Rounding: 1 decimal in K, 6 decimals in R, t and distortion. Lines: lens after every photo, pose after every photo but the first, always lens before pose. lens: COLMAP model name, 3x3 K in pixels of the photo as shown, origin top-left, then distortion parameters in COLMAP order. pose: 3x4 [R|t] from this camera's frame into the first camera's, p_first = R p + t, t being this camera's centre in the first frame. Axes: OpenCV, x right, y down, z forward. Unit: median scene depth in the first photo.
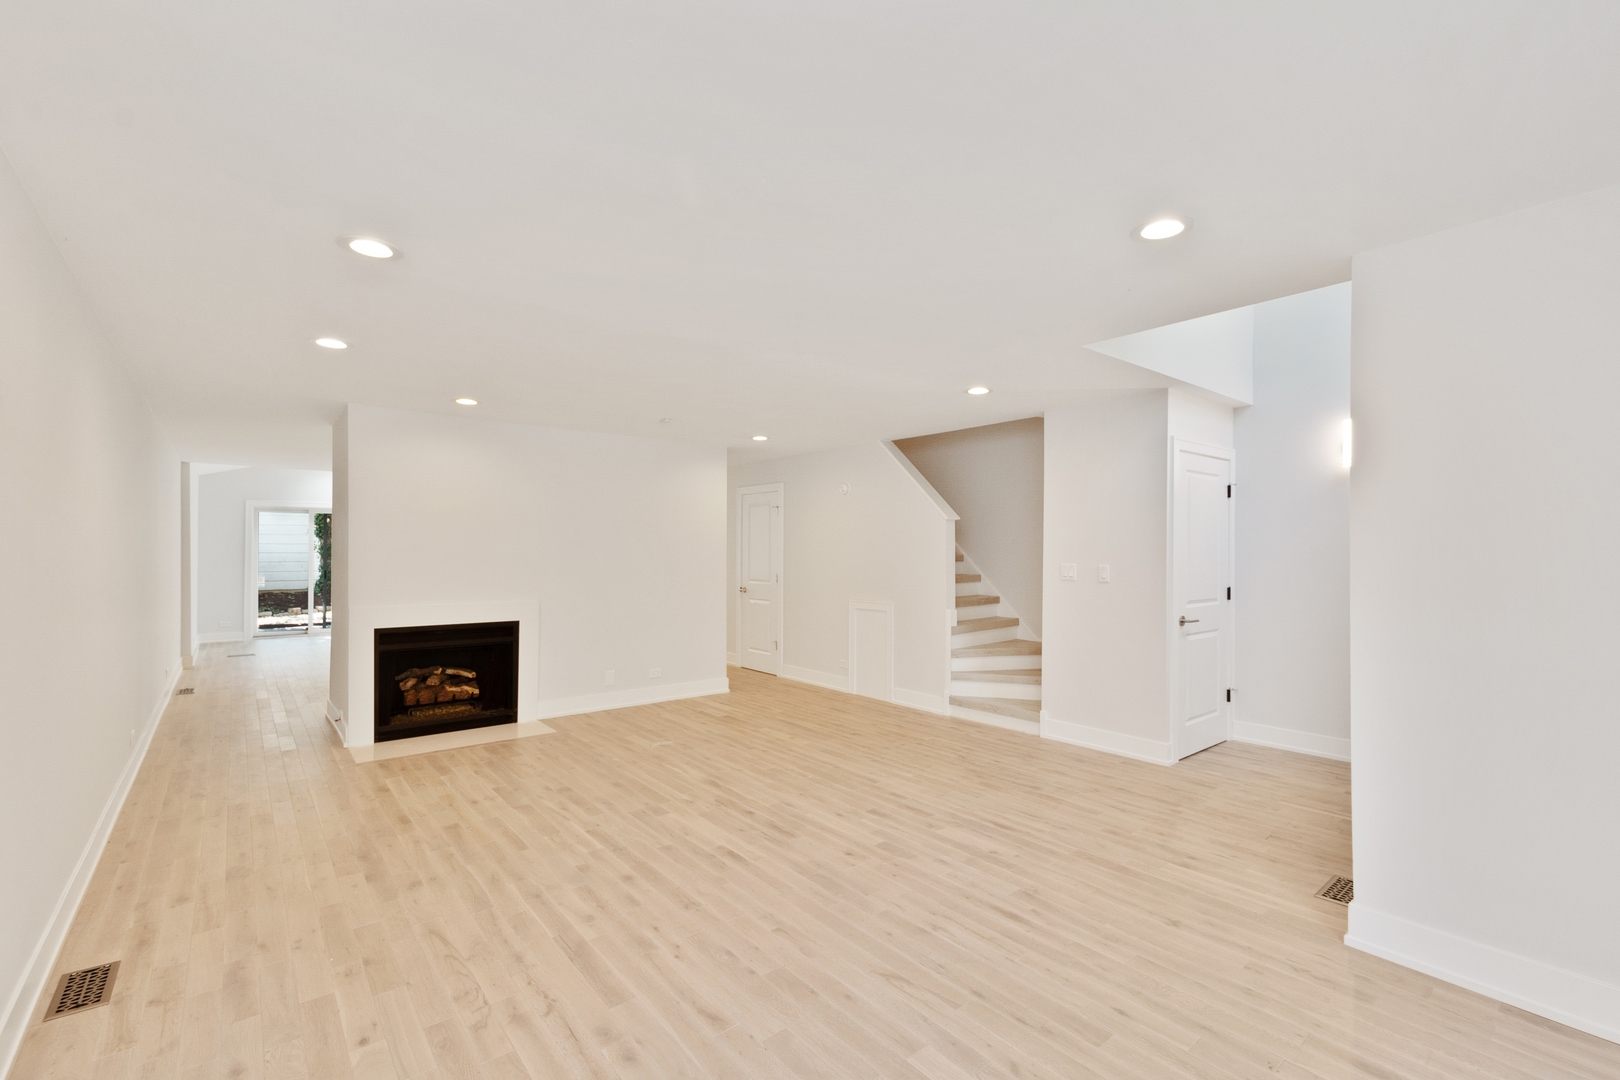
lens RADIAL K [[707.7, 0, 807.9], [0, 707.7, 546.1], [0, 0, 1]] dist [0.002573, -0.000353]
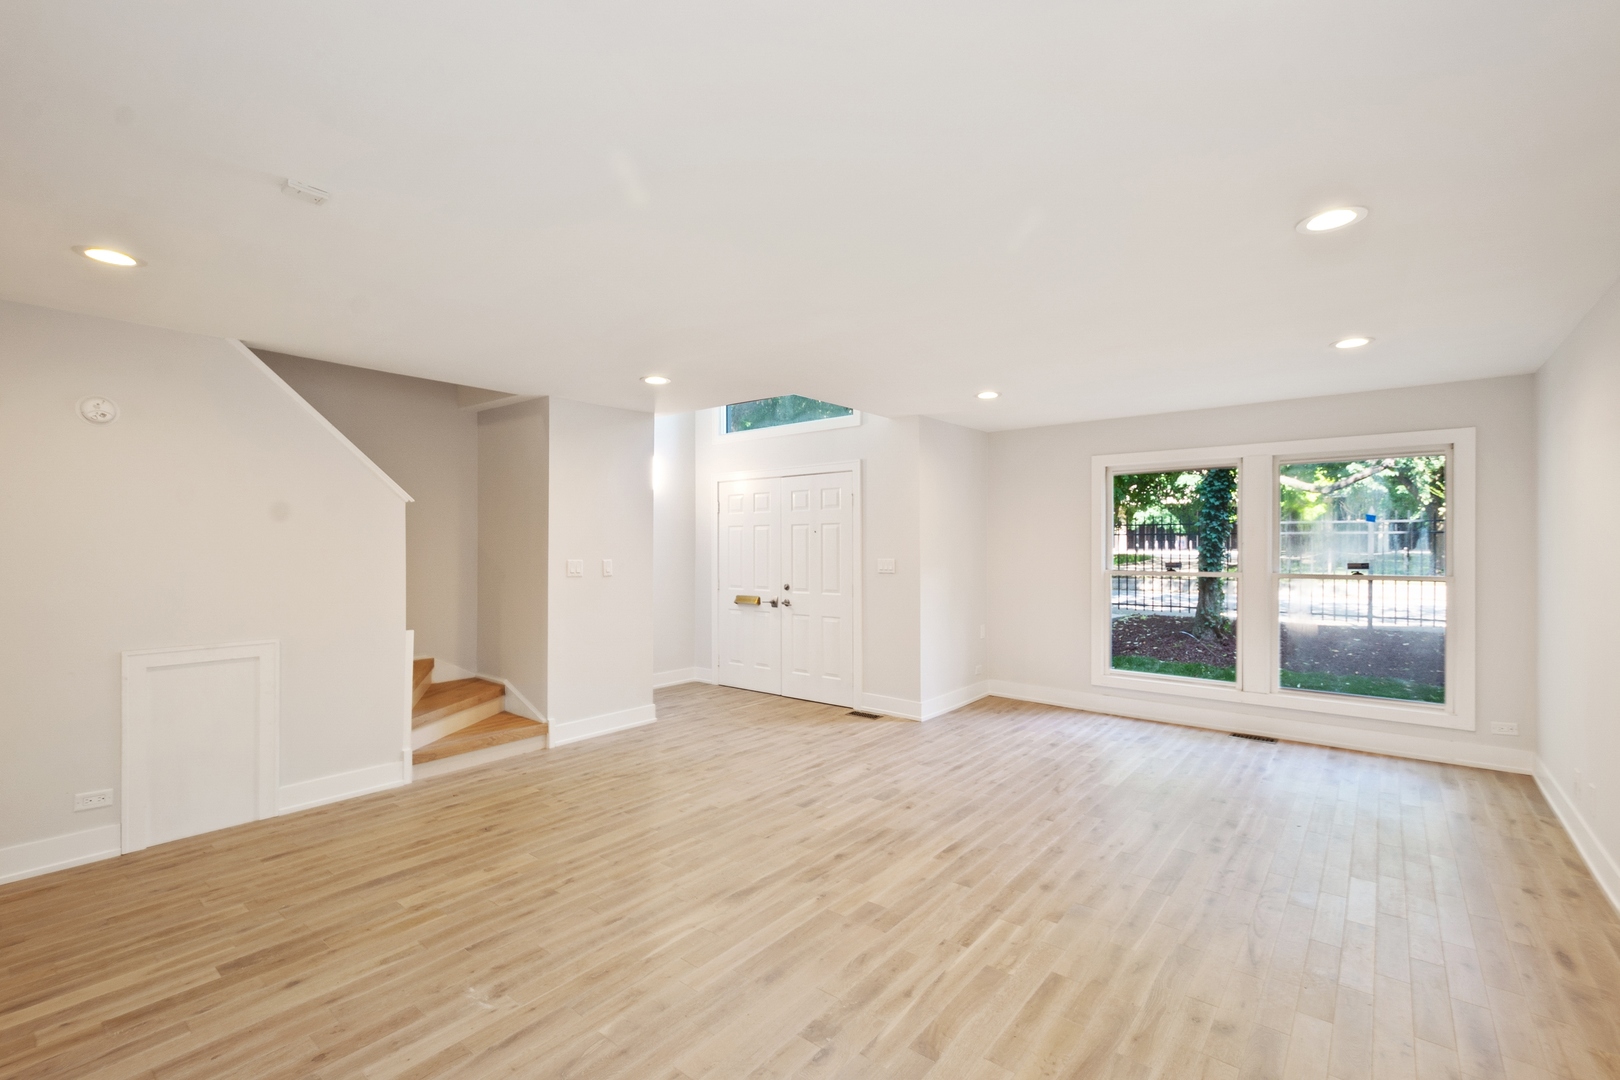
lens RADIAL K [[707.7, 0, 807.9], [0, 707.7, 546.1], [0, 0, 1]] dist [0.002573, -0.000353]
pose [[-0.203114, -0.004741, 0.979144, -0.902130], [-0.005460, 0.999978, 0.003709, 0.001902], [-0.979140, -0.004592, -0.203136, 1.209075]]
